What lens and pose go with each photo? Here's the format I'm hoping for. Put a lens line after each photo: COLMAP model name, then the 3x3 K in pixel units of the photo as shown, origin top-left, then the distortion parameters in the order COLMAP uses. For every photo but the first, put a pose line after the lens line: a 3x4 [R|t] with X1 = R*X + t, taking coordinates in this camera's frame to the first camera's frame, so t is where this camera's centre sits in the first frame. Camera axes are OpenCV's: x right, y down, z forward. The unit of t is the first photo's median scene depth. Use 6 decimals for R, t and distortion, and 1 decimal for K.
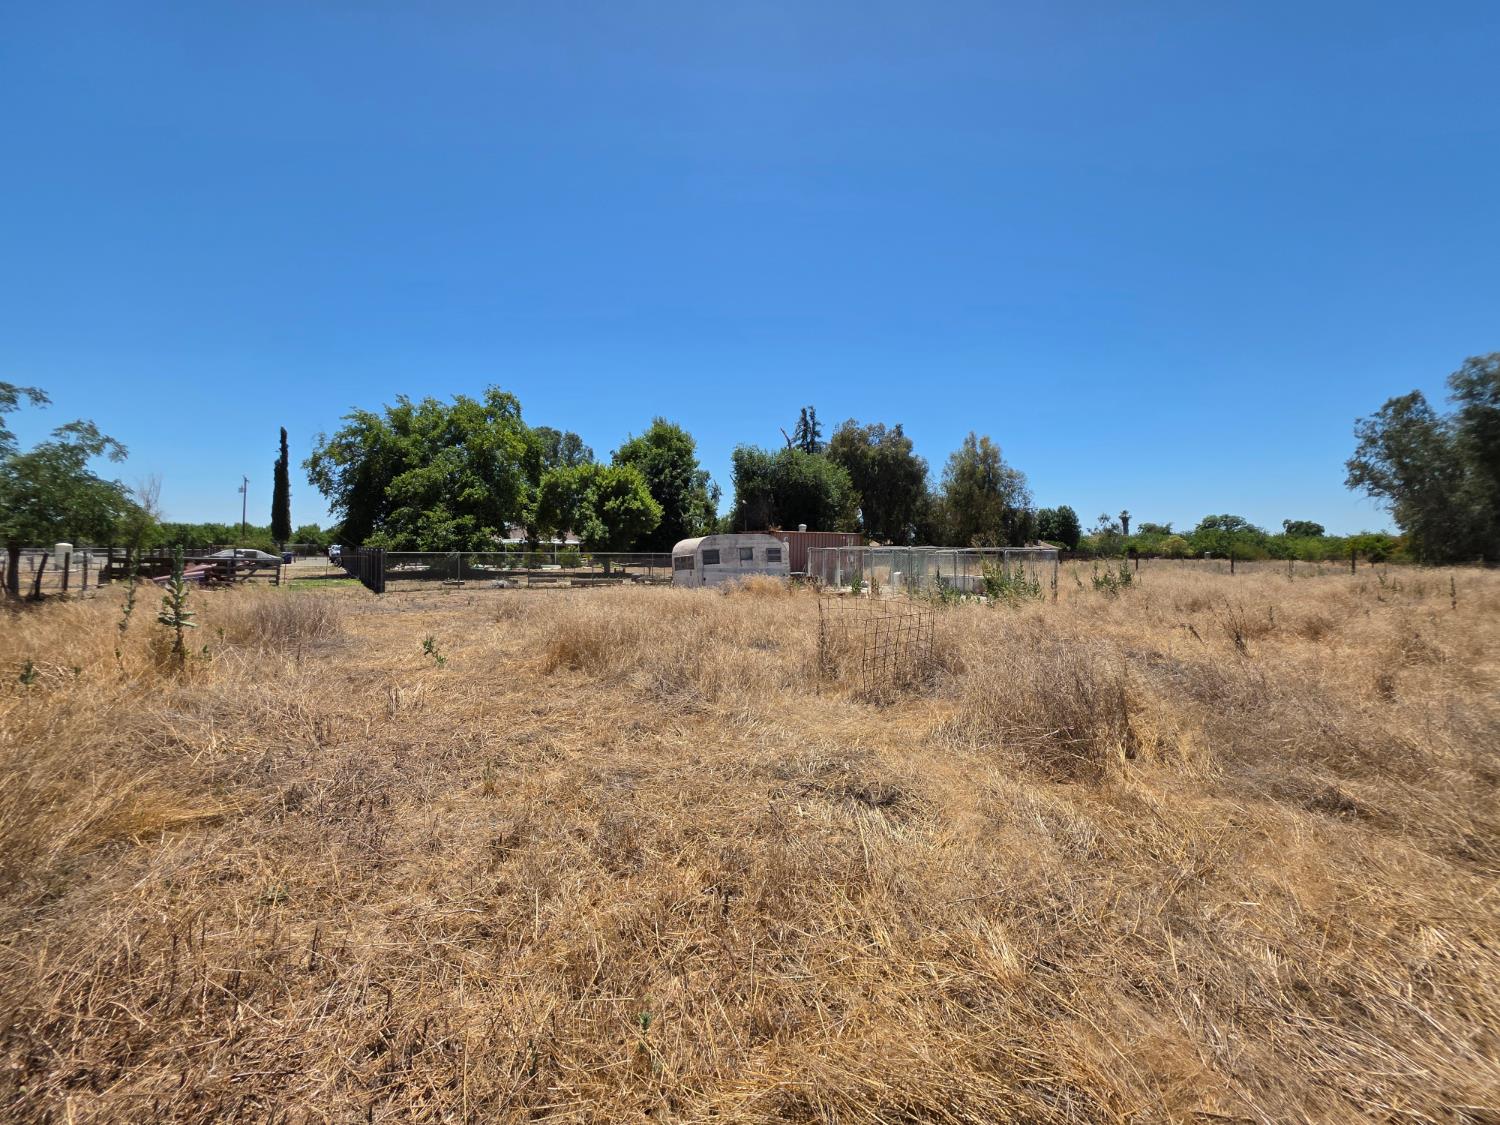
lens RADIAL K [[593.4, 0, 750.0], [0, 593.4, 562.5], [0, 0, 1]] dist [0.000430, 0.000016]
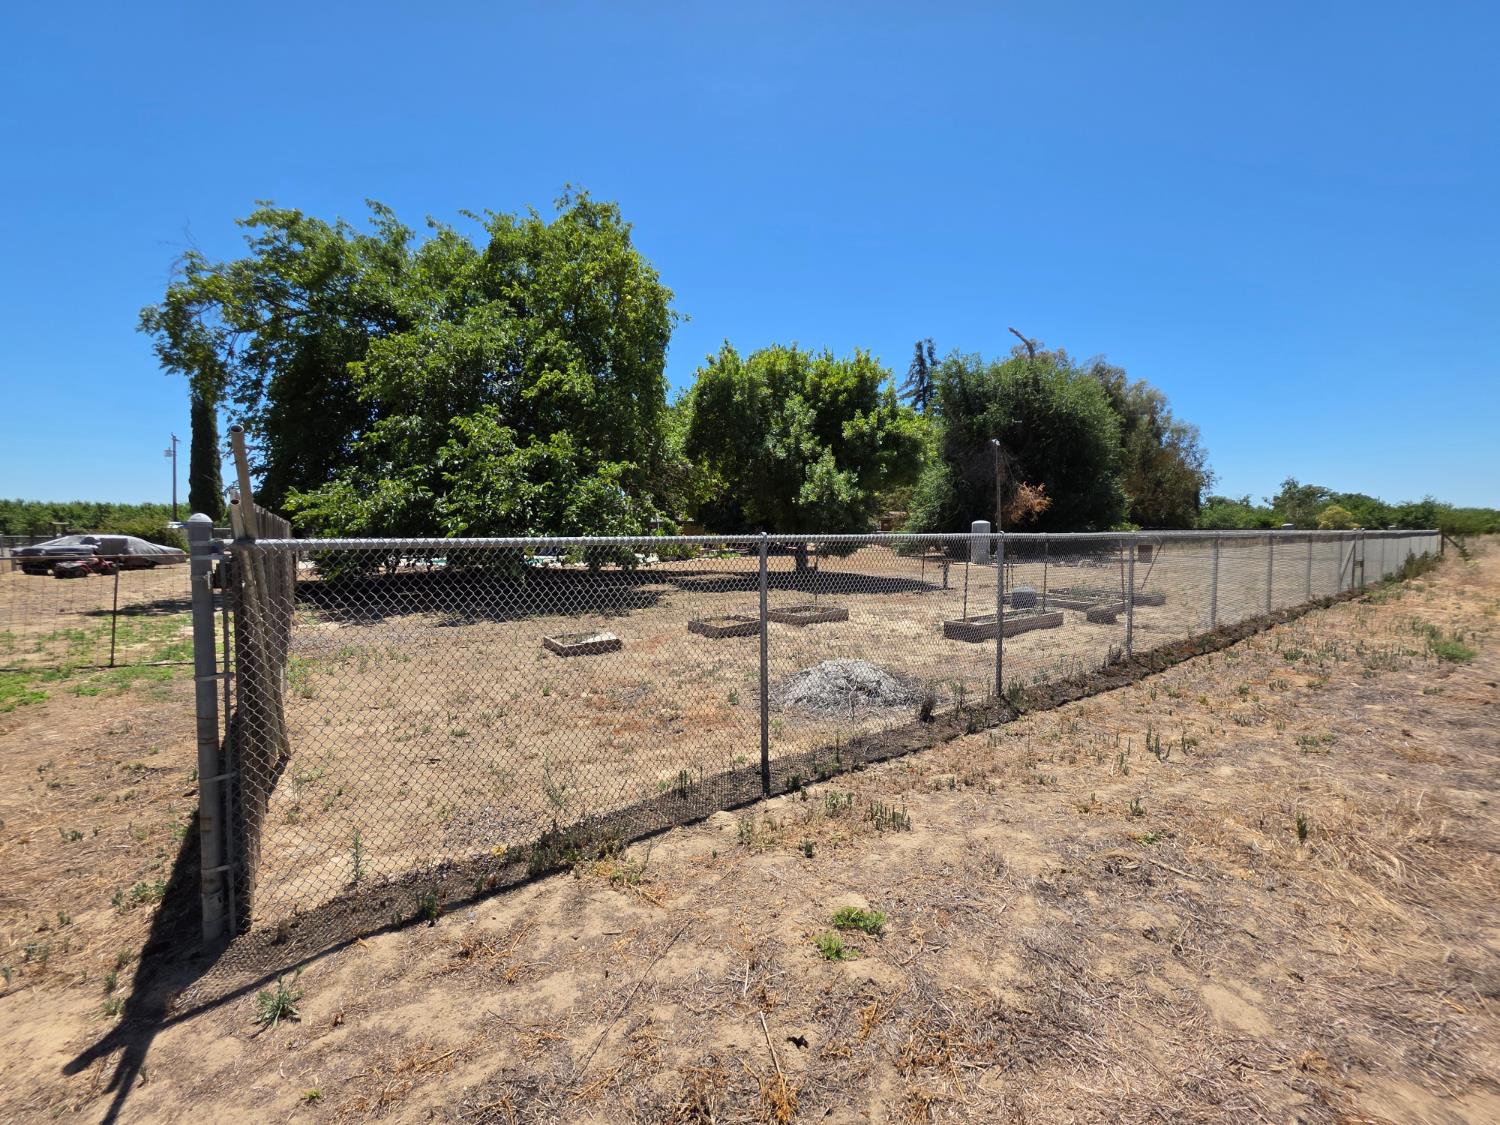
lens RADIAL K [[611.9, 0, 743.2], [0, 611.9, 580.4], [0, 0, 1]] dist [0.000093, -0.000003]
pose [[0.999597, -0.011041, -0.026149, -0.279210], [0.012441, 0.998464, 0.053984, -0.004710], [0.025513, -0.054287, 0.998199, 0.481860]]
